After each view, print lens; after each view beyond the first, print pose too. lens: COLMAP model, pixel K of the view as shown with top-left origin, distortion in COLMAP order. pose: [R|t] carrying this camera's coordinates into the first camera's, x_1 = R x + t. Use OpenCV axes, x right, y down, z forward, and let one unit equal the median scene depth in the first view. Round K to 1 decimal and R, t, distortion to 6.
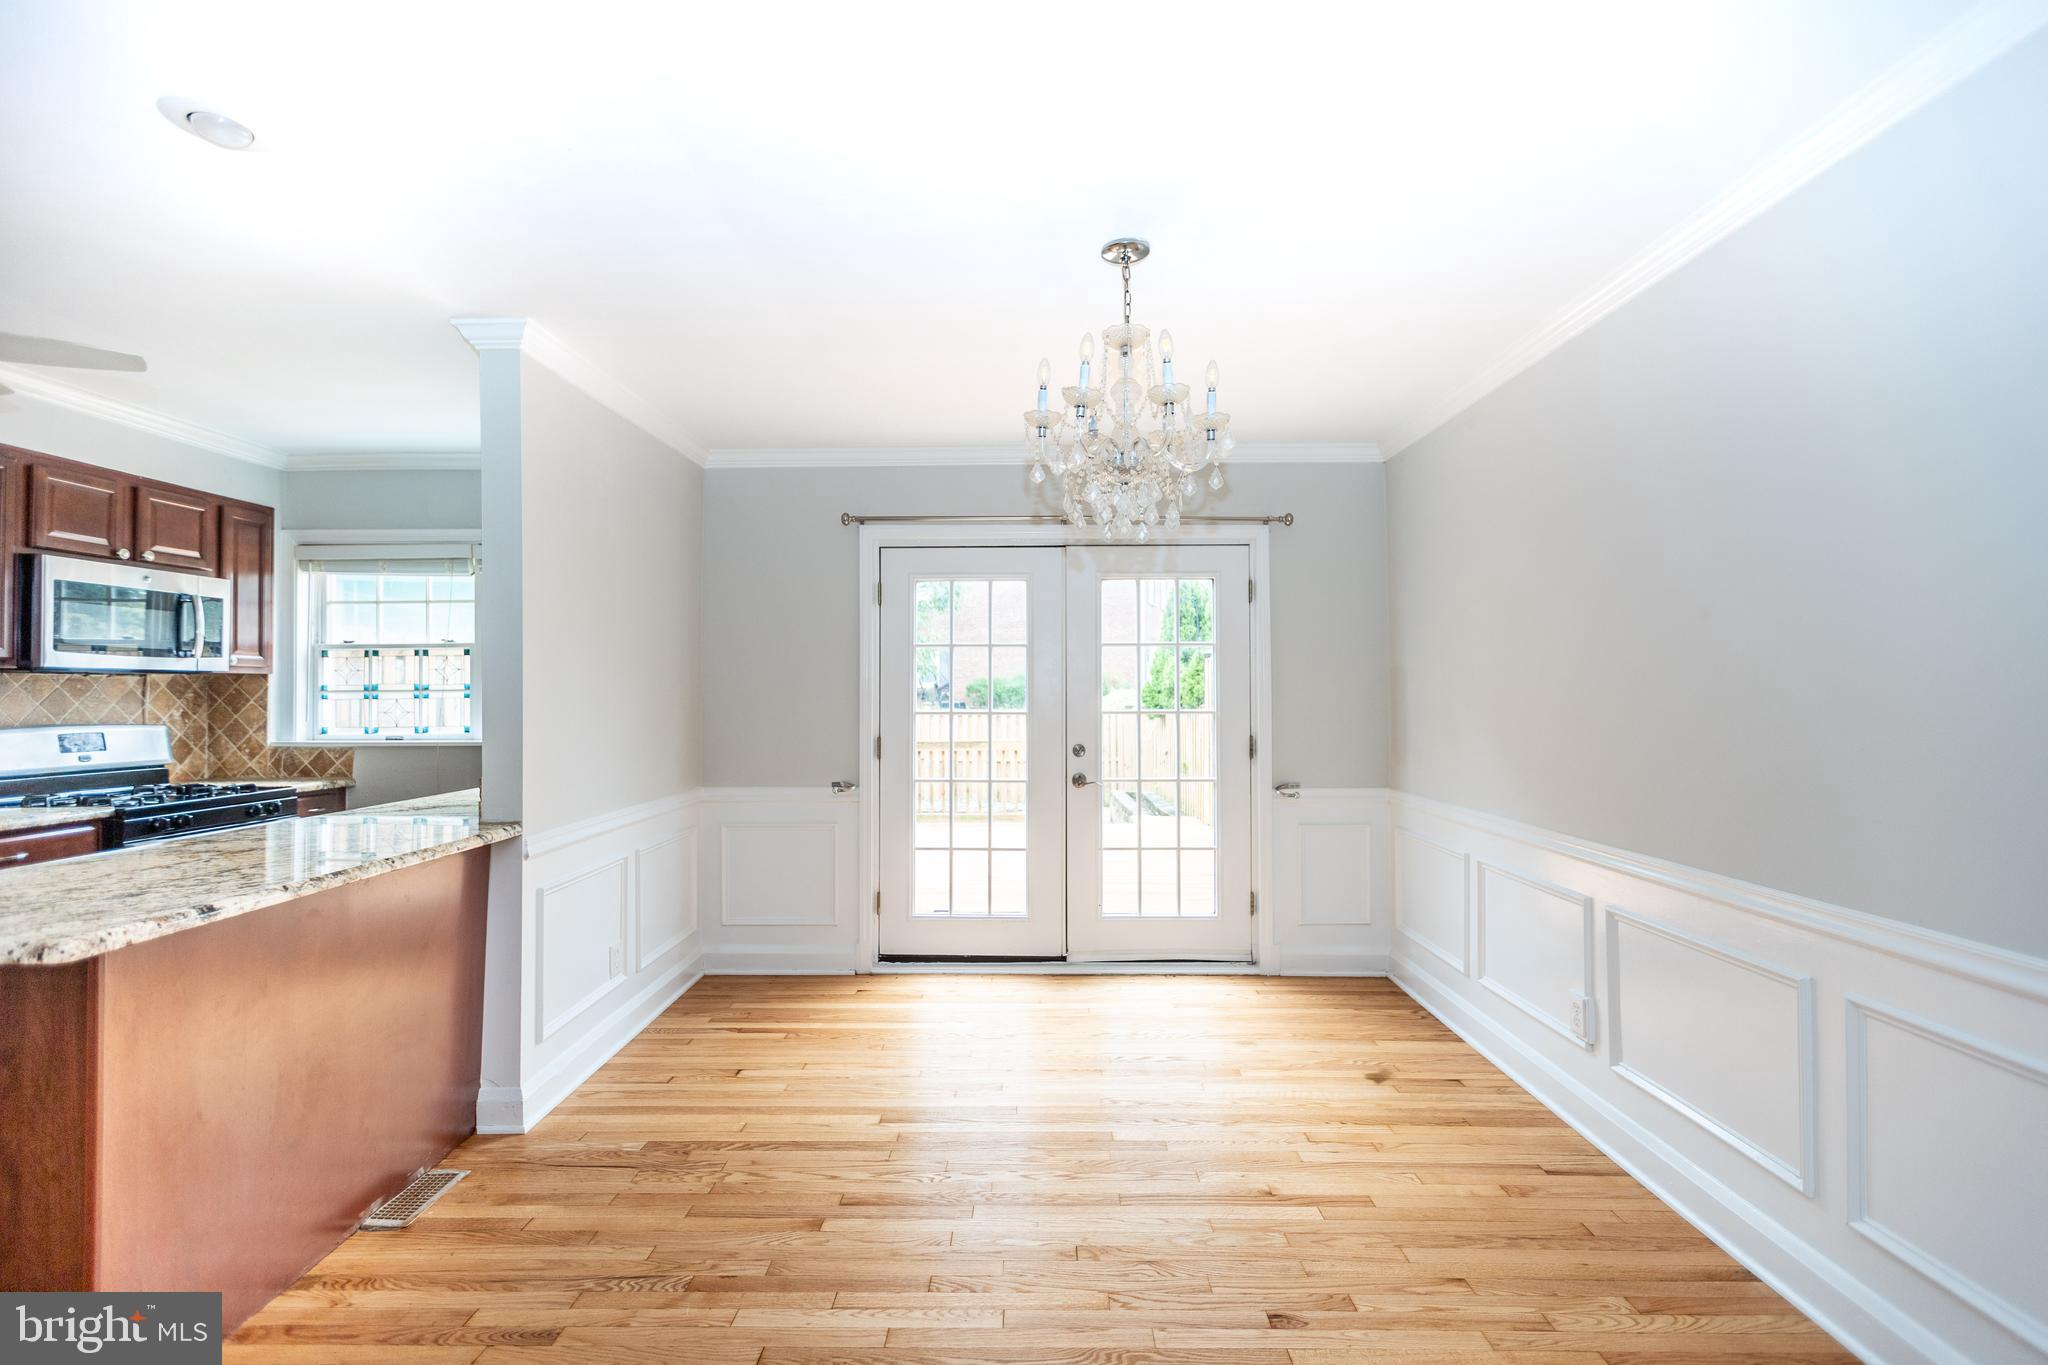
lens RADIAL K [[931.1, 0, 1002.8], [0, 931.1, 671.5], [0, 0, 1]] dist [0.015818, -0.006199]
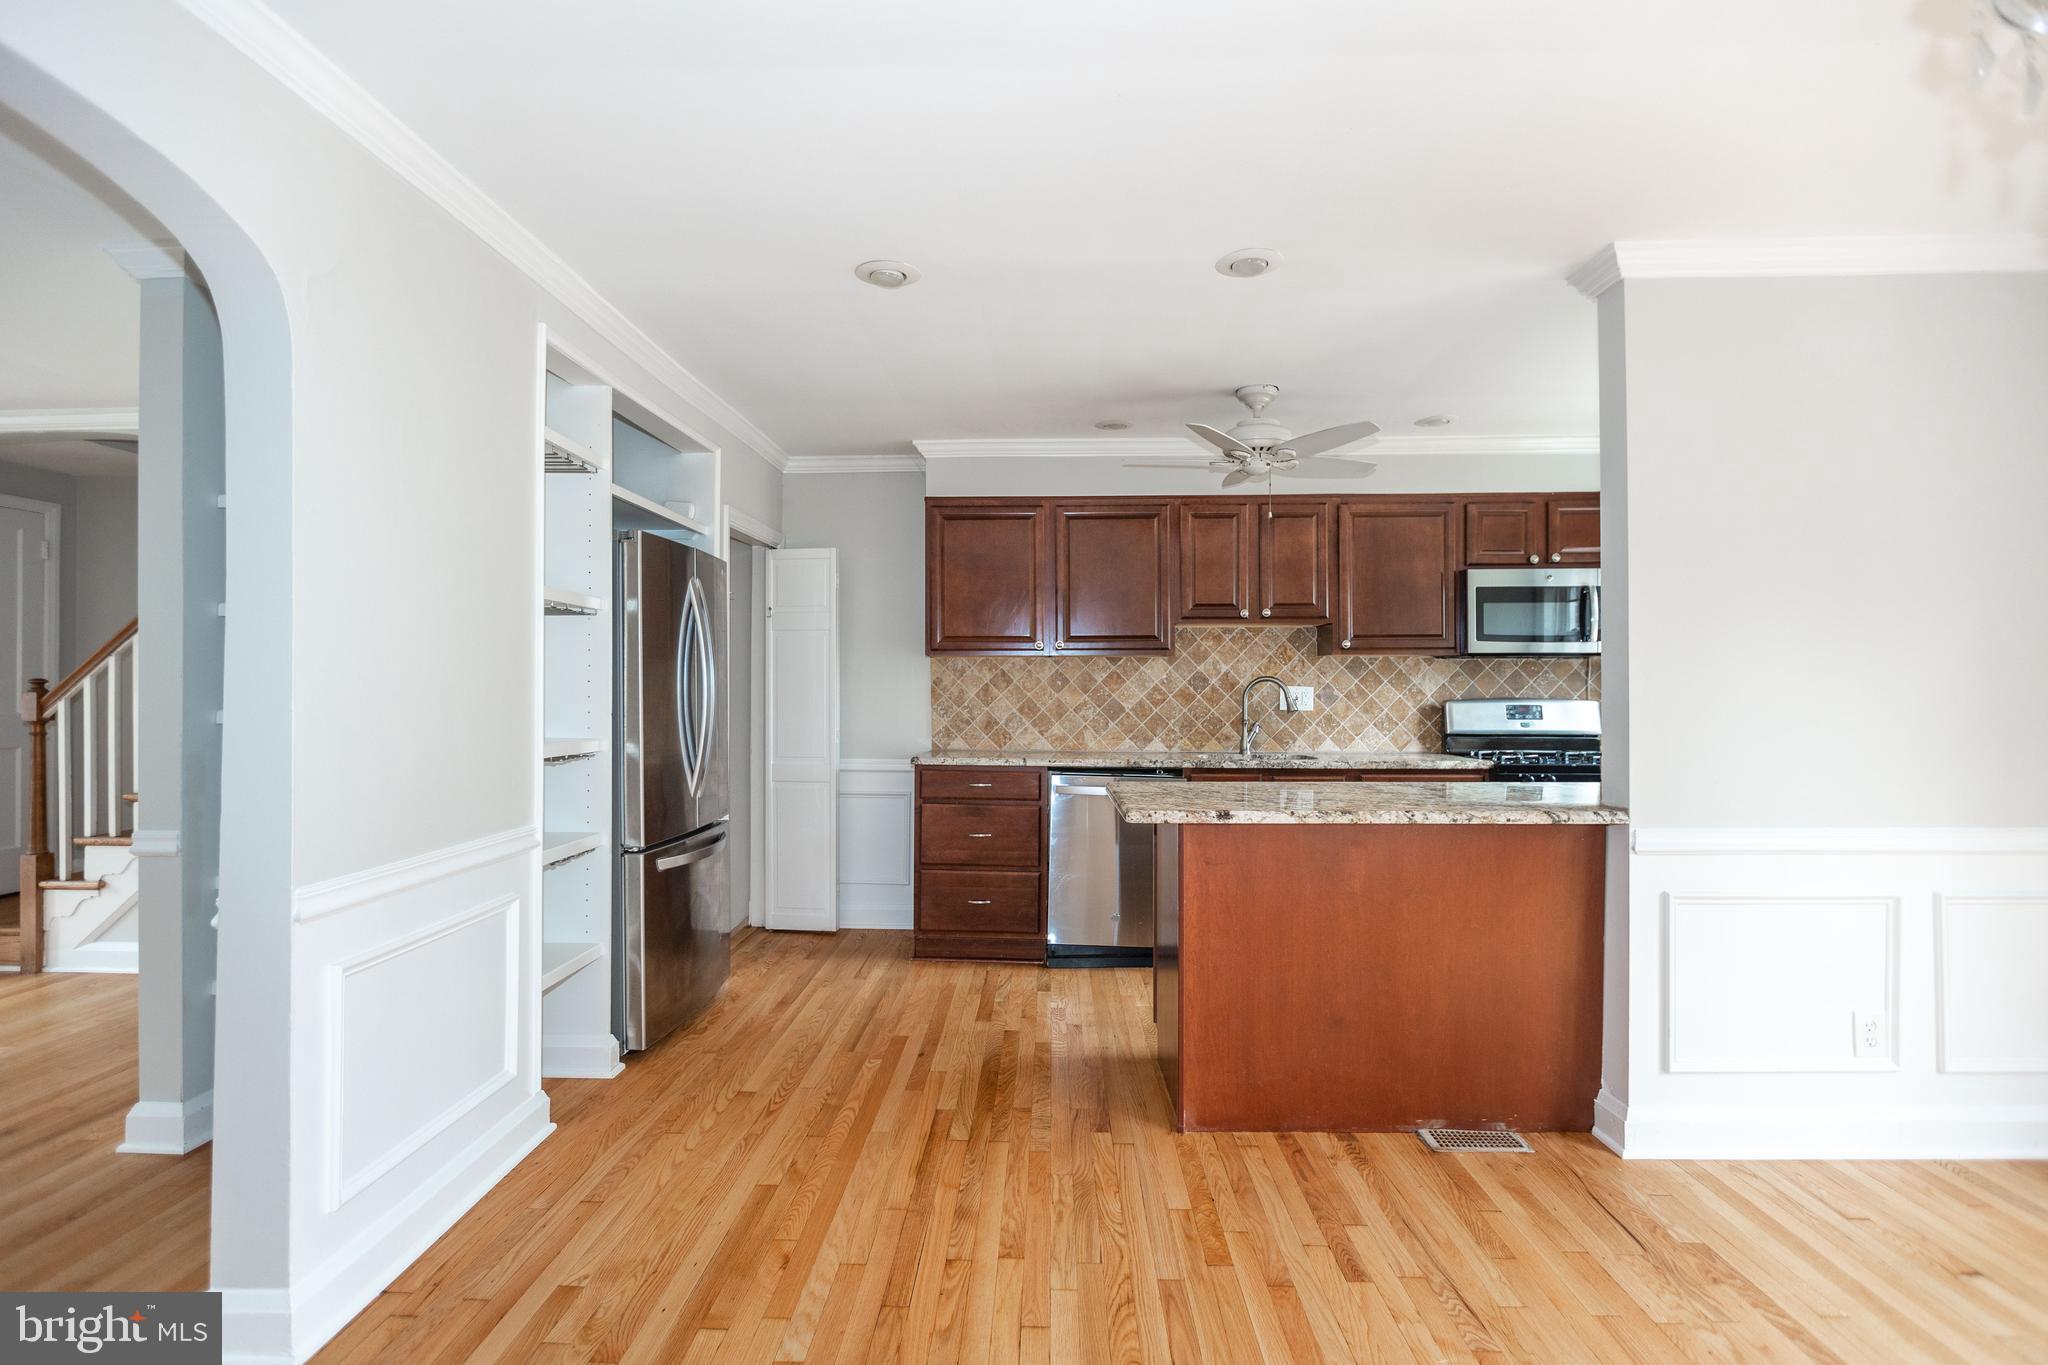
lens RADIAL K [[981.2, 0, 1027.1], [0, 981.2, 680.9], [0, 0, 1]] dist [-0.006608, -0.000221]
pose [[-0.003021, -0.003974, -0.999988, 0.295225], [0.024350, 0.999695, -0.004046, 0.021740], [0.999699, -0.024362, -0.002924, 0.318680]]
